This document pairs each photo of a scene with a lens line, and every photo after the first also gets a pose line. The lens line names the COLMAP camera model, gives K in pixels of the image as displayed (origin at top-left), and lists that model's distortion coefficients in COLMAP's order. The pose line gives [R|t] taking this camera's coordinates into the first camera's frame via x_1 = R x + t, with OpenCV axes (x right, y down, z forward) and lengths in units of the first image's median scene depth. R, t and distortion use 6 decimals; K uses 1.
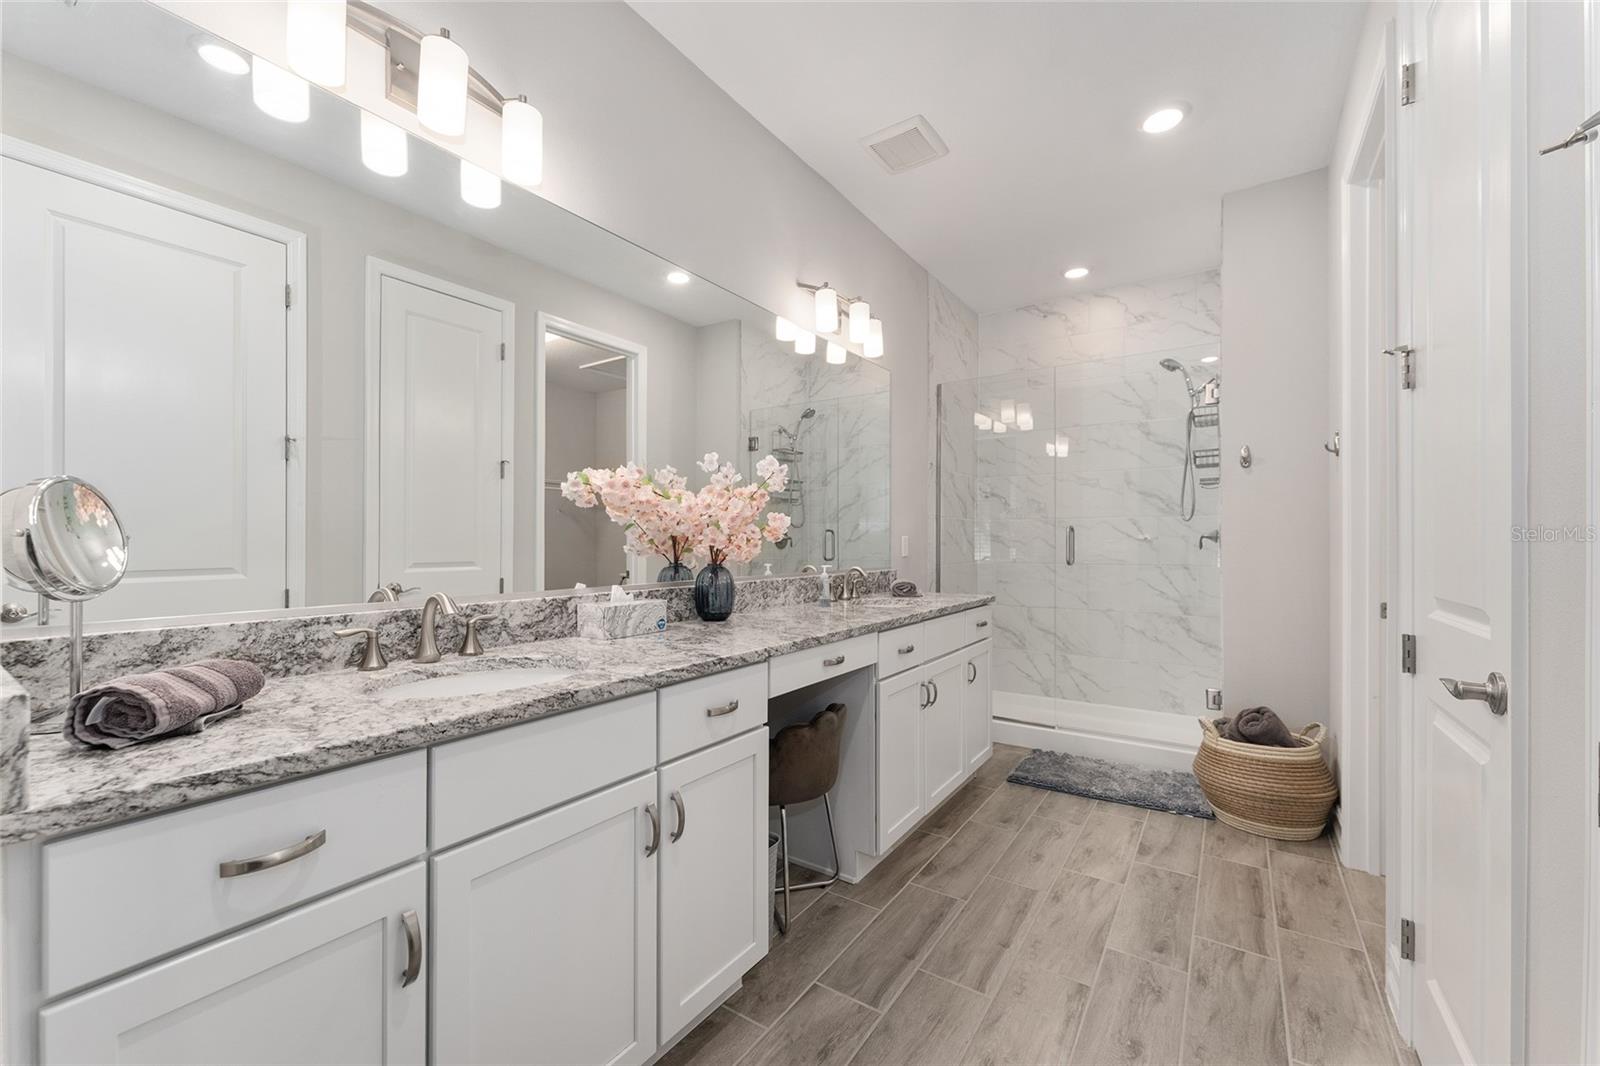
lens RADIAL K [[647.7, 0, 794.7], [0, 647.7, 542.4], [0, 0, 1]] dist [0.000532, 0.000032]
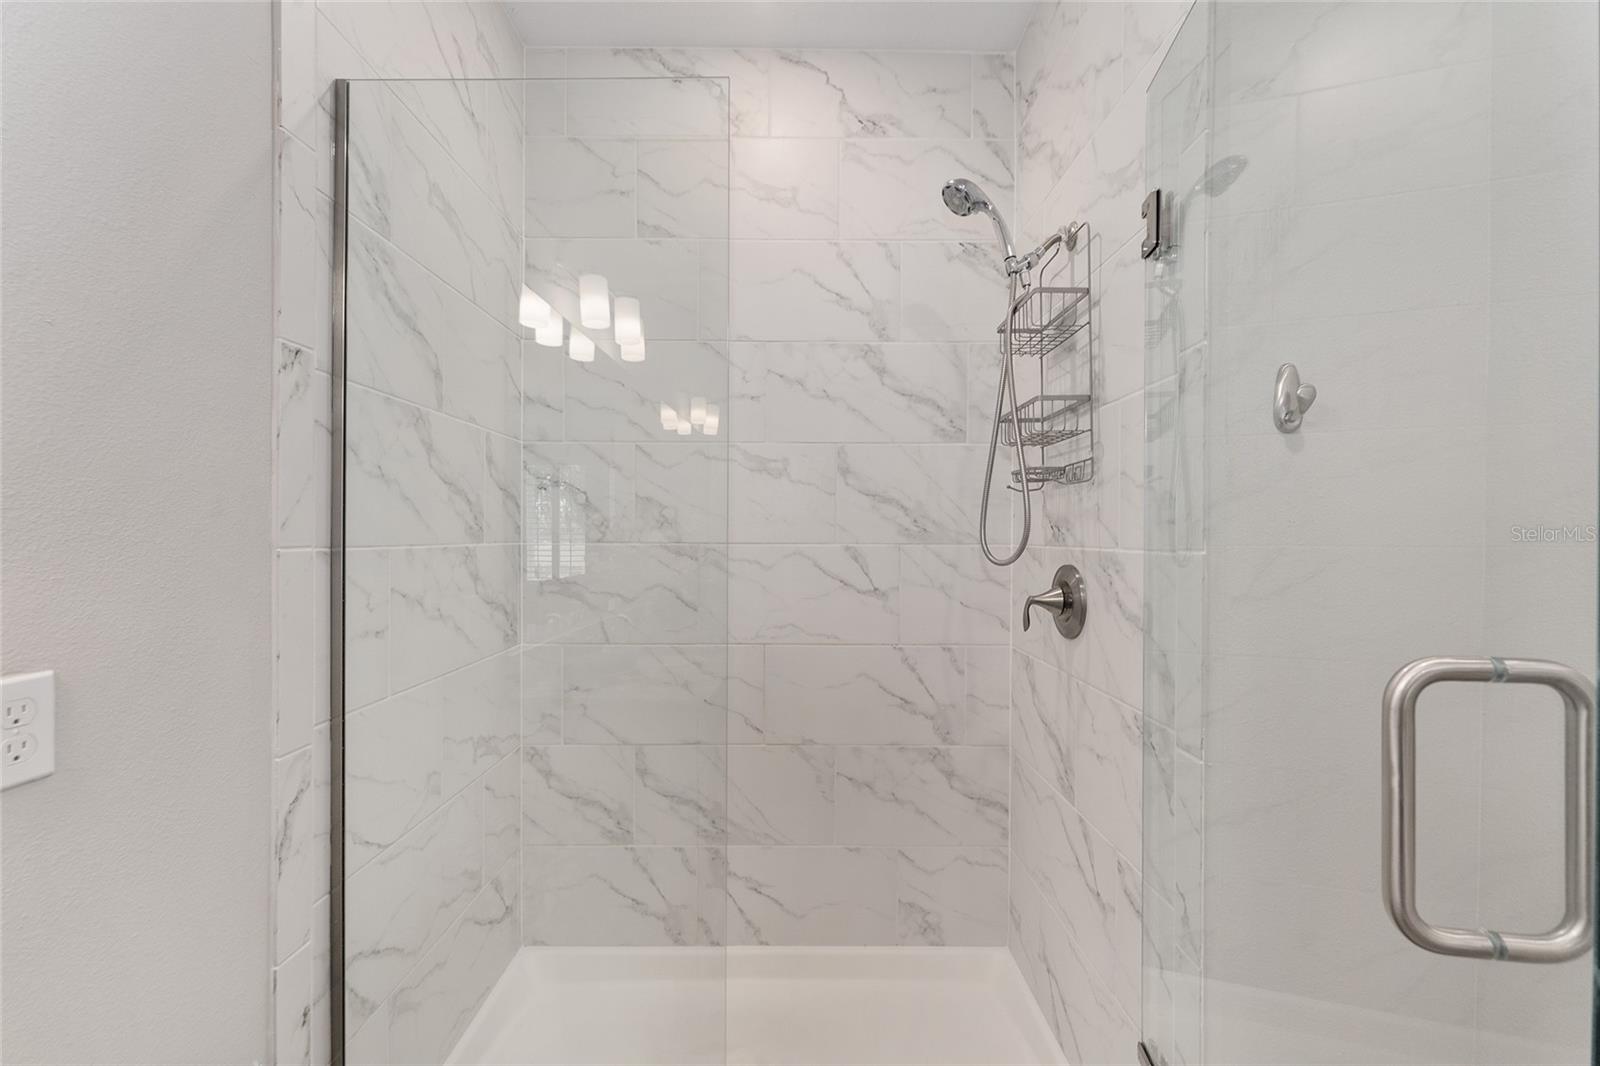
lens RADIAL K [[647.7, 0, 794.7], [0, 647.7, 542.4], [0, 0, 1]] dist [0.000532, 0.000032]
pose [[0.829235, 0.000747, 0.558899, 0.219518], [-0.005793, 0.999957, 0.007259, -0.043082], [-0.558870, -0.009257, 0.829204, 0.623472]]
